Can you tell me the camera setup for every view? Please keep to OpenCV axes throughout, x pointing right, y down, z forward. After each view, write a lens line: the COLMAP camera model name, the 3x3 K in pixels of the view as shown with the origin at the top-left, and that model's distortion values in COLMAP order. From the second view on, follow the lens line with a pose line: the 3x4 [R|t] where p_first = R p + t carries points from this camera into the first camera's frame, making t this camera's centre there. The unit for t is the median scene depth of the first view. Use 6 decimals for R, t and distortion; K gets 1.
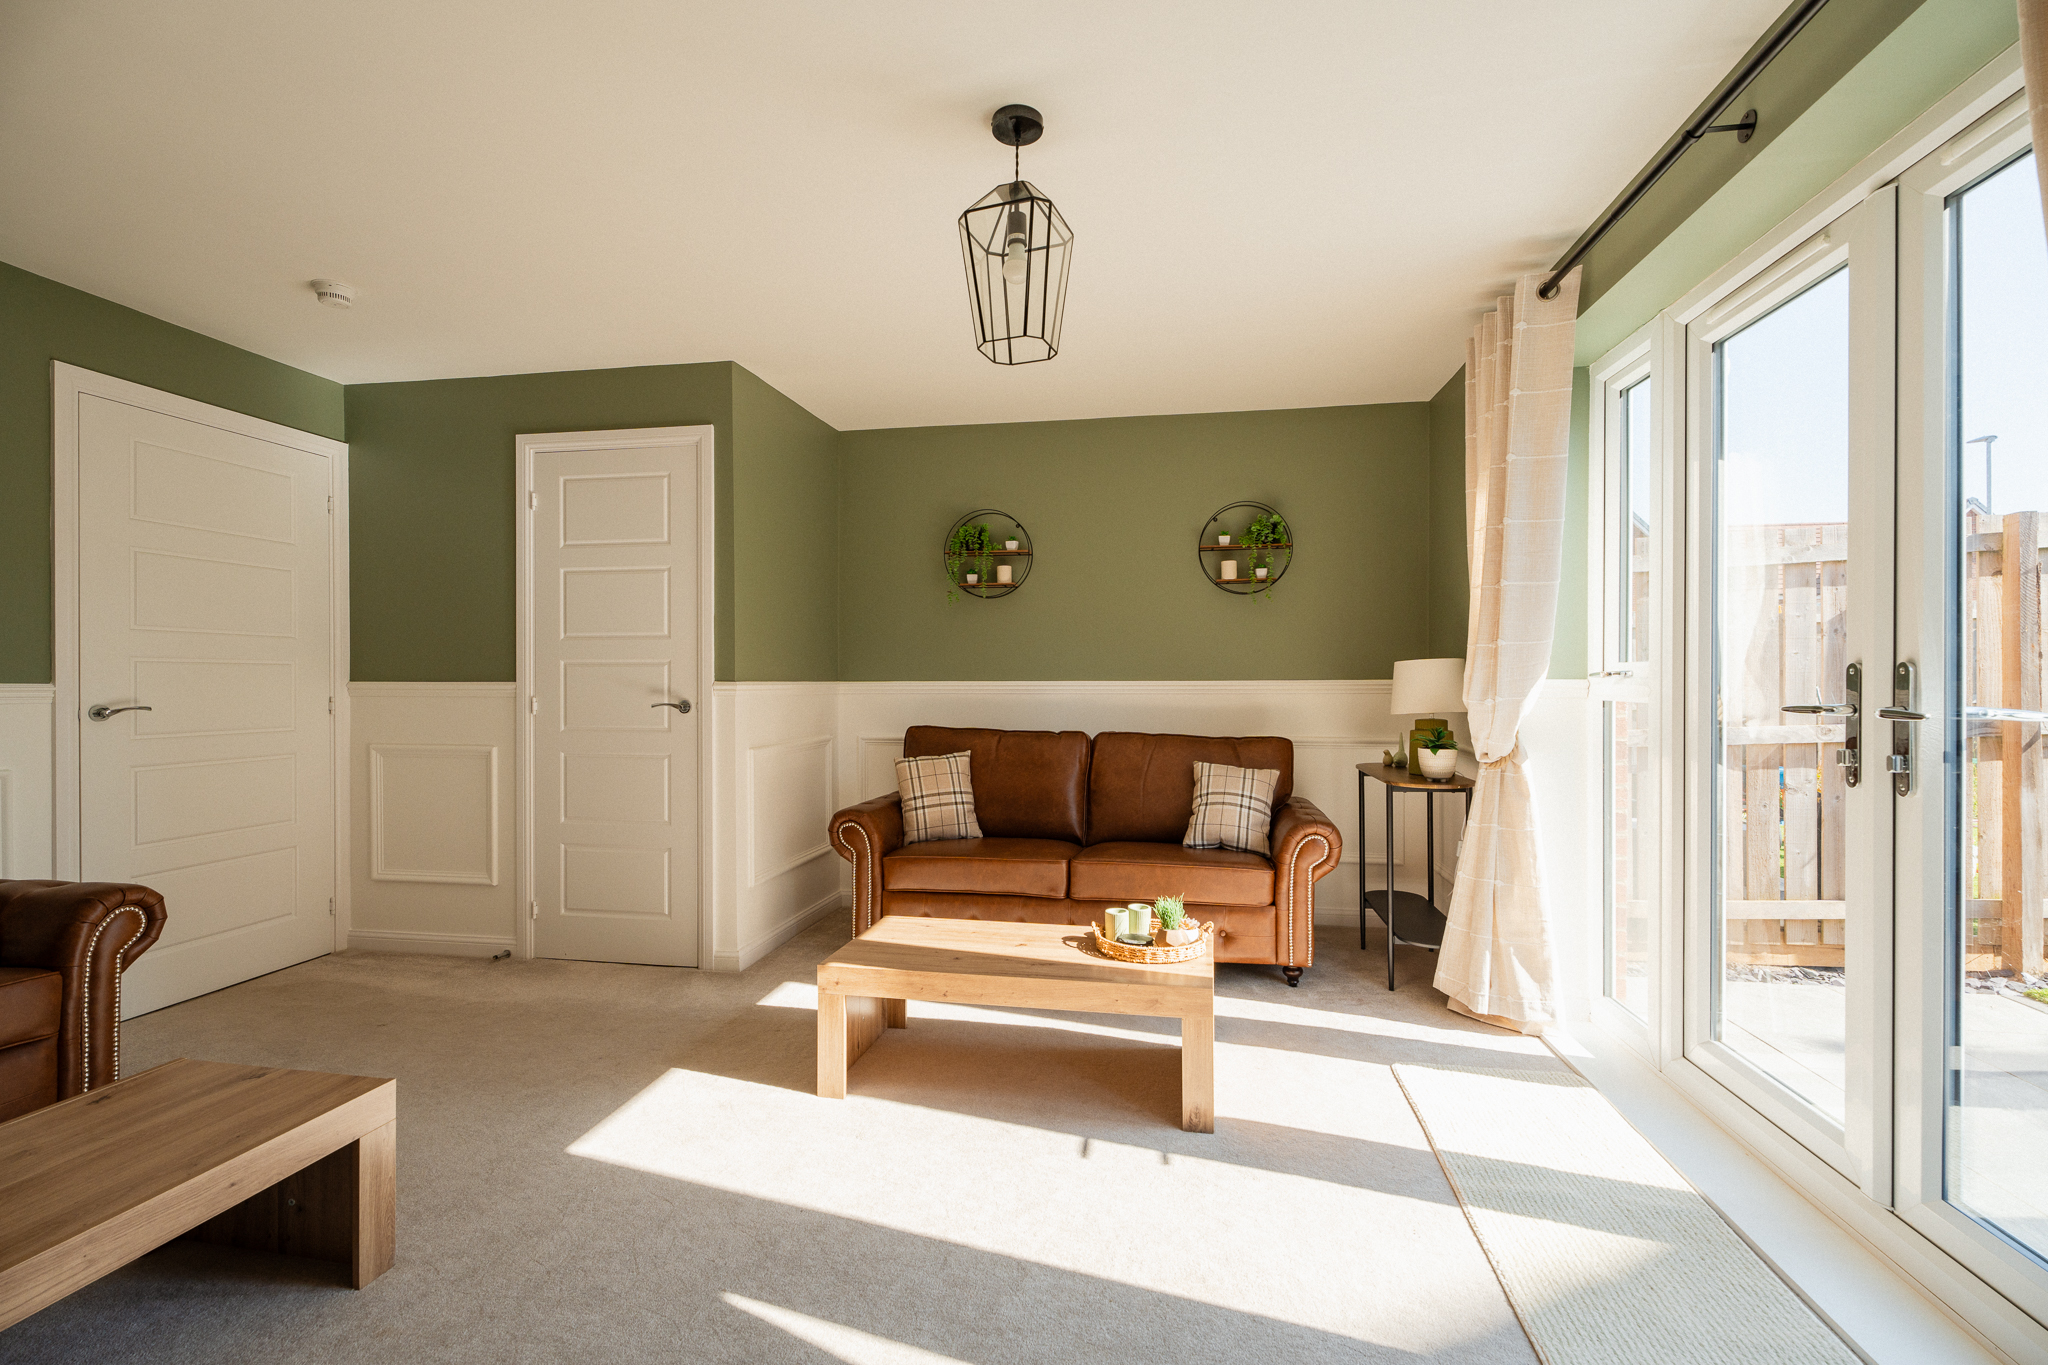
lens RADIAL K [[919.0, 0, 1037.5], [0, 919.0, 674.0], [0, 0, 1]] dist [0.003609, 0.000739]
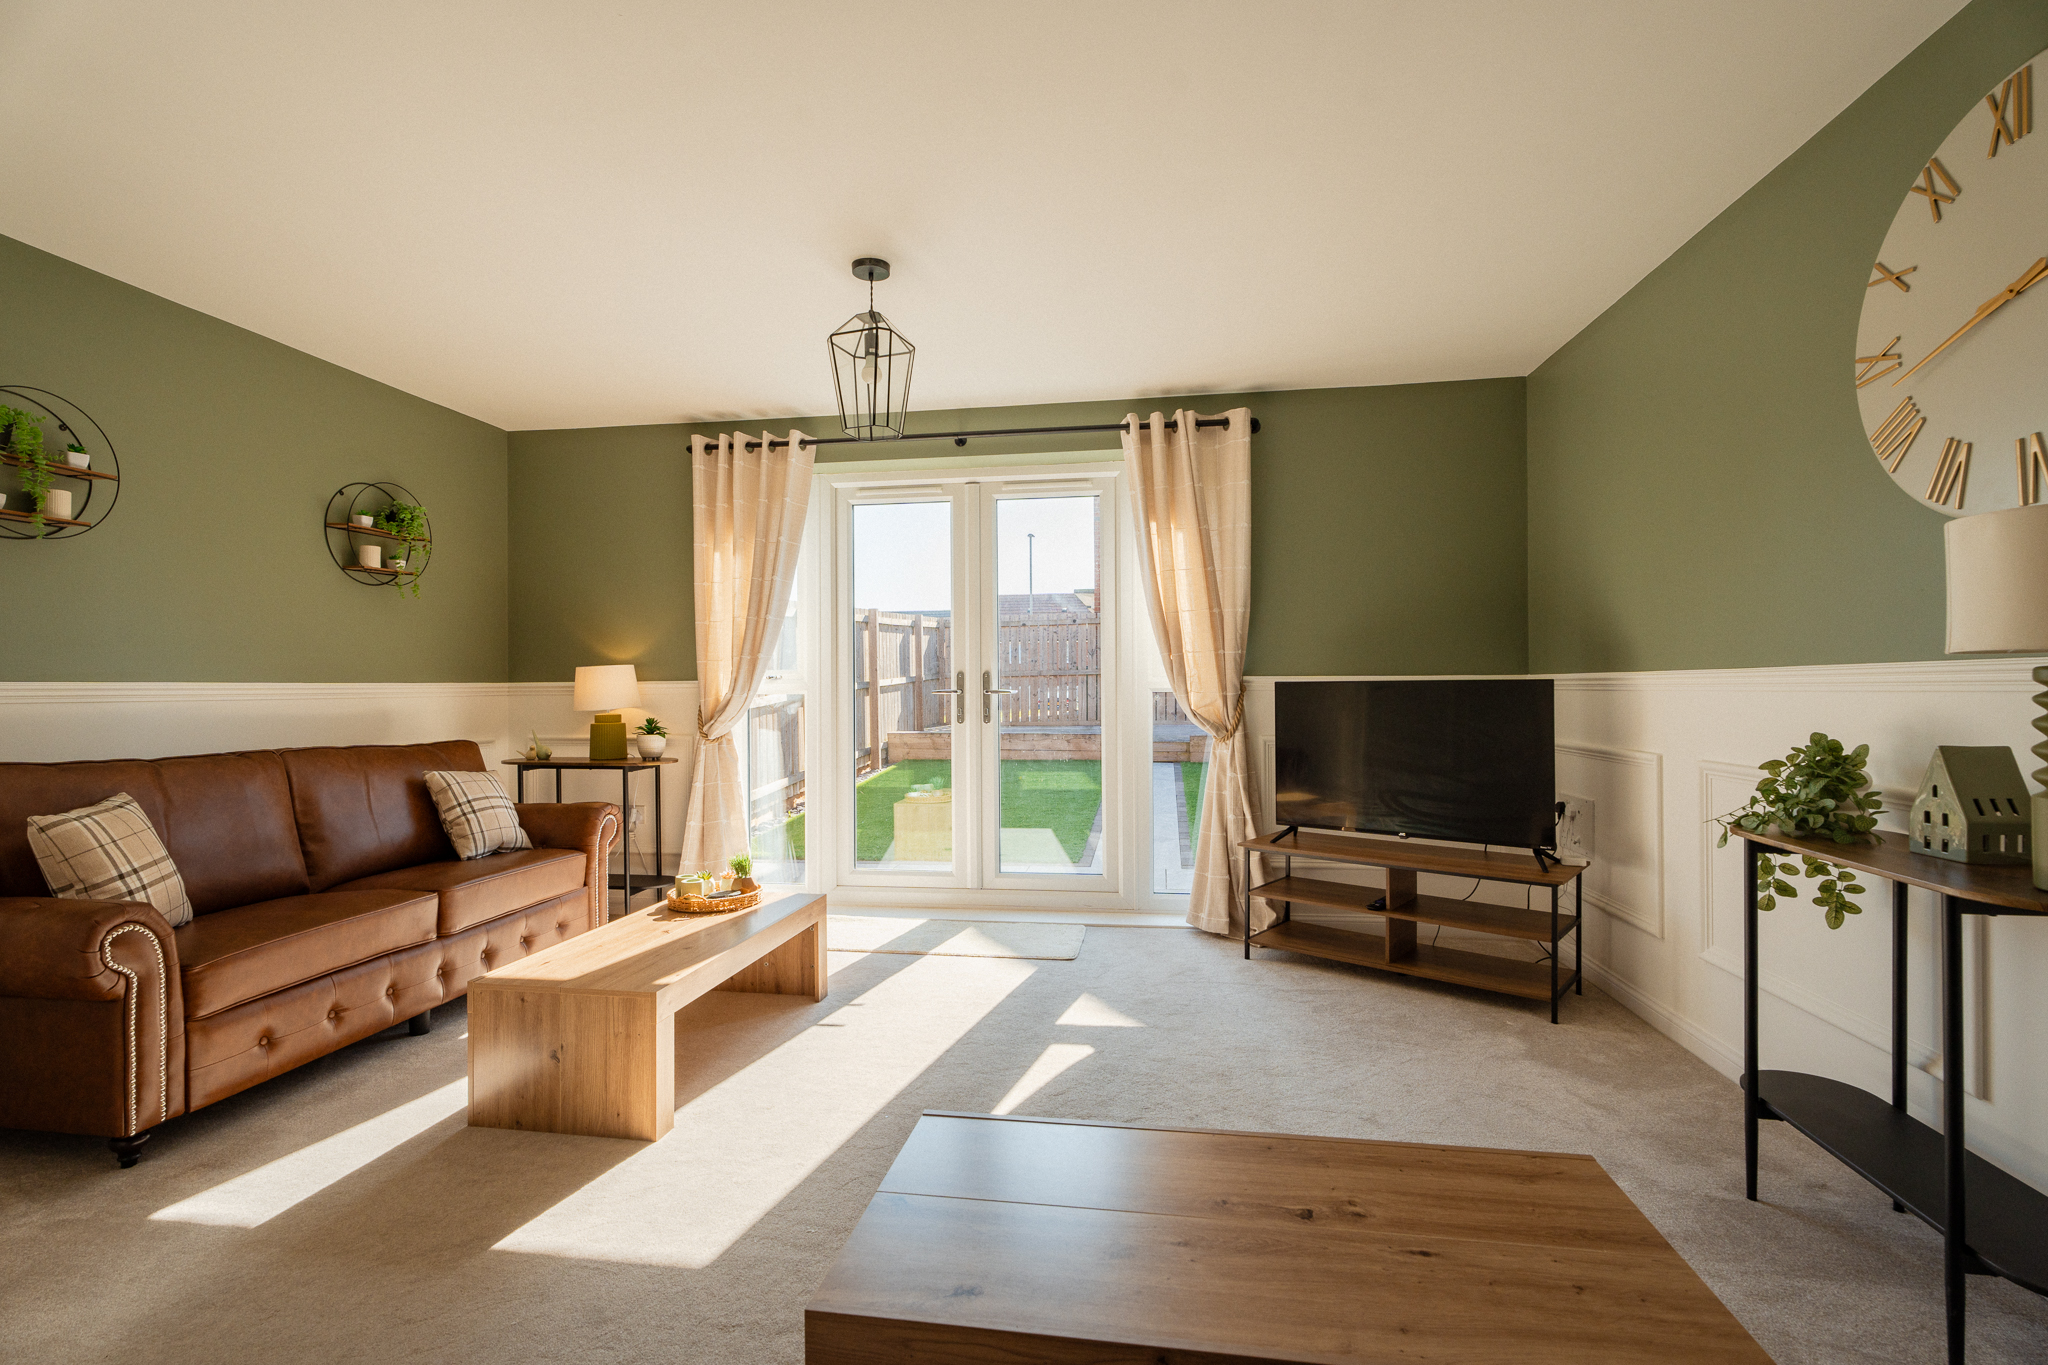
lens RADIAL K [[919.0, 0, 1026.3], [0, 919.0, 685.9], [0, 0, 1]] dist [0.003609, 0.000739]
pose [[-0.025922, 0.004698, 0.999653, -0.839217], [0.002928, 0.999985, -0.004623, 0.019692], [-0.999660, 0.002807, -0.025935, 0.490596]]
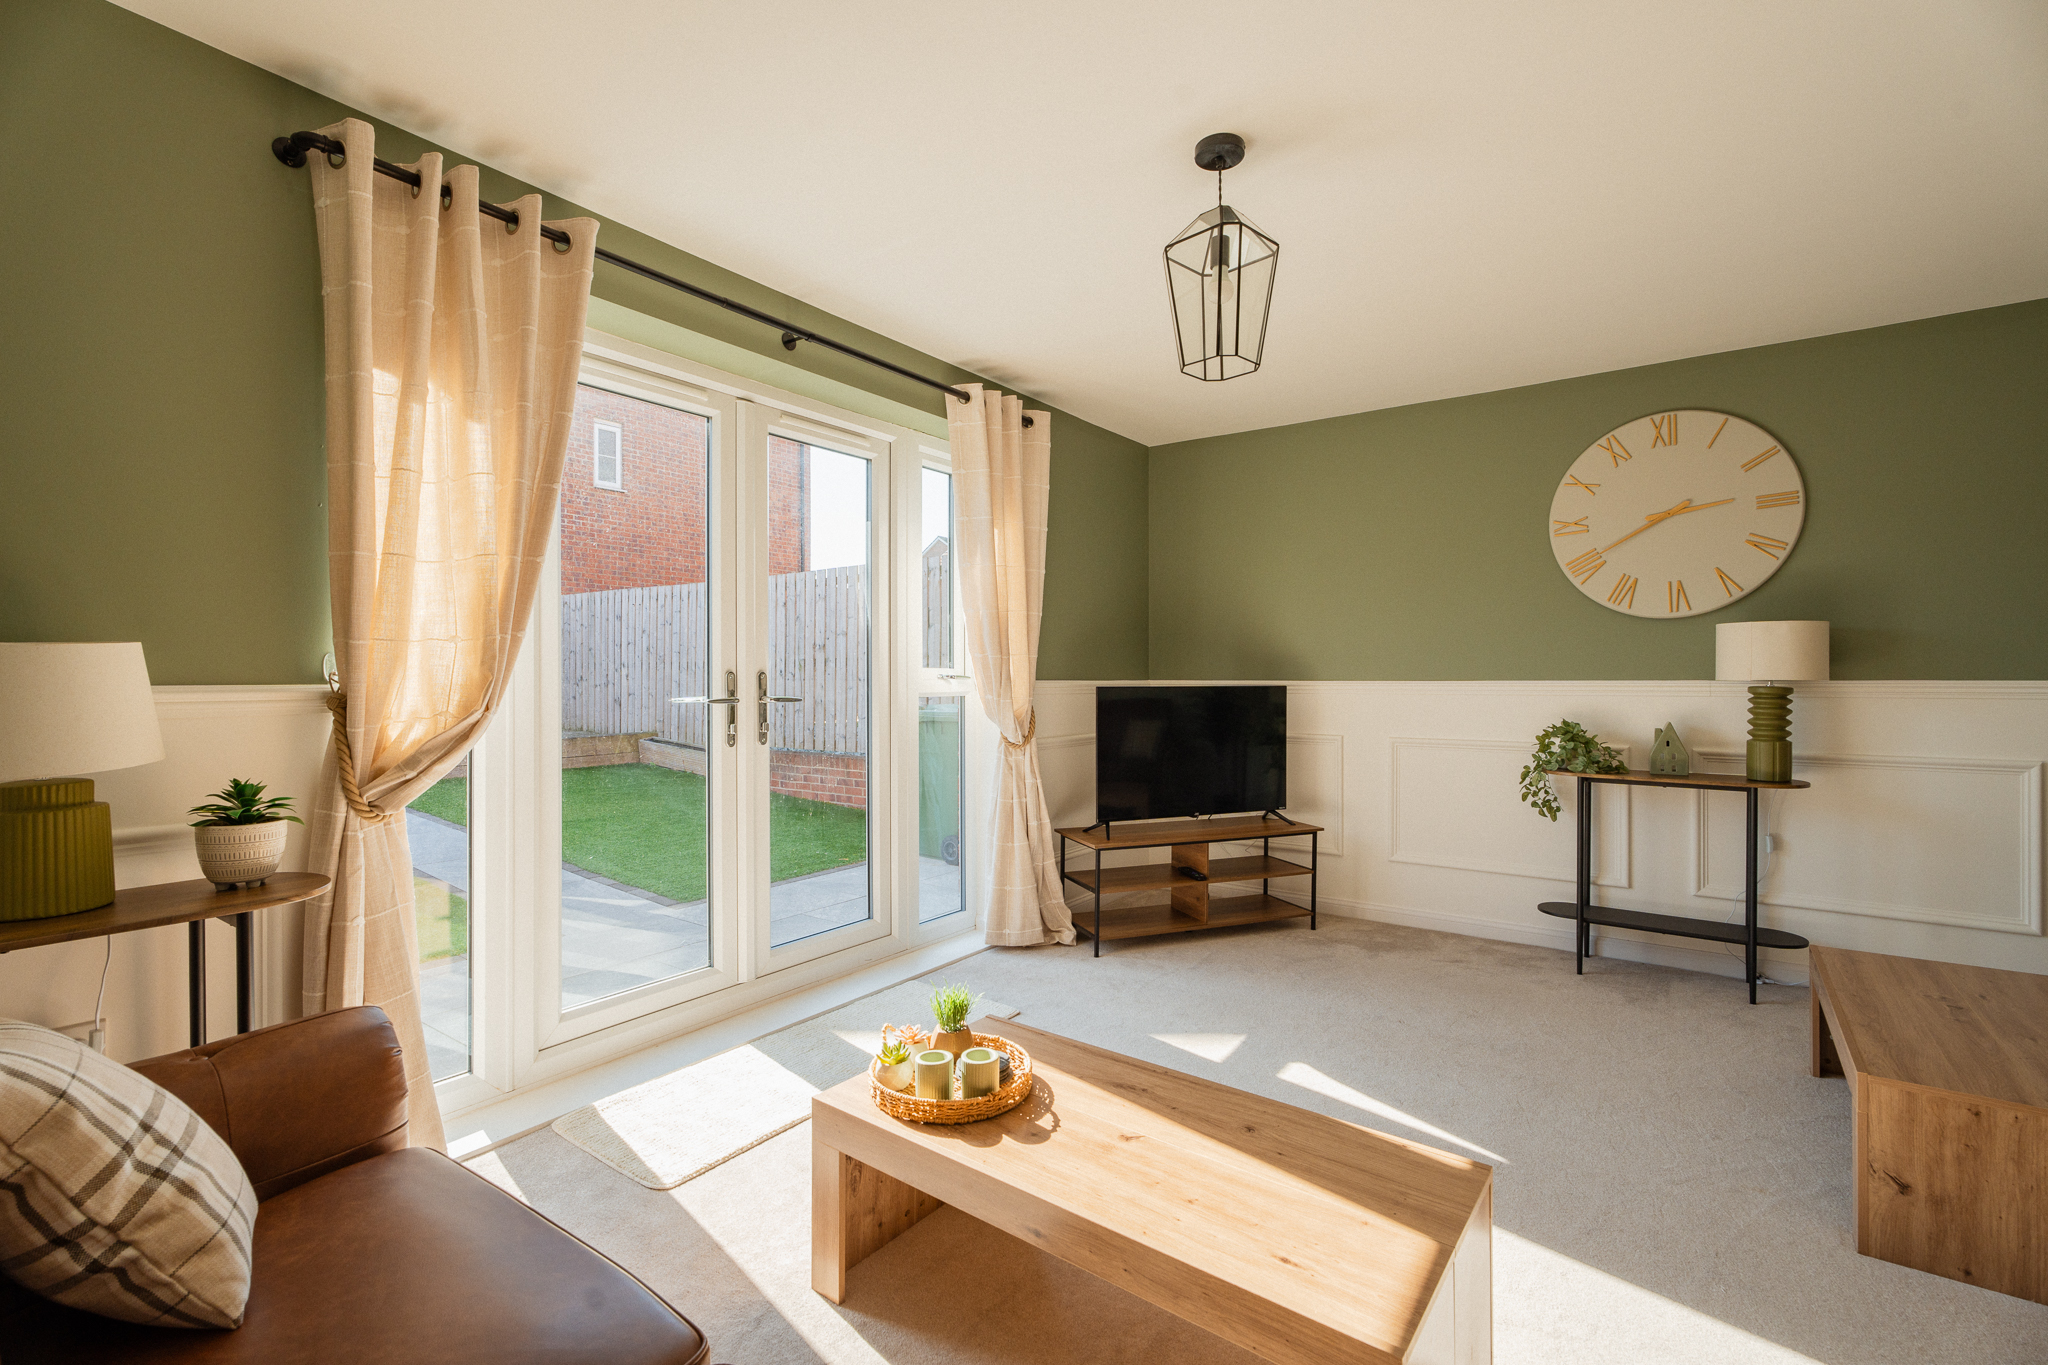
lens RADIAL K [[919.0, 0, 1012.8], [0, 919.0, 685.5], [0, 0, 1]] dist [0.003609, 0.000739]
pose [[-0.898526, -0.001176, 0.438919, -0.164774], [0.001624, 0.999981, 0.006002, 0.002071], [-0.438918, 0.006106, -0.898506, 1.236964]]
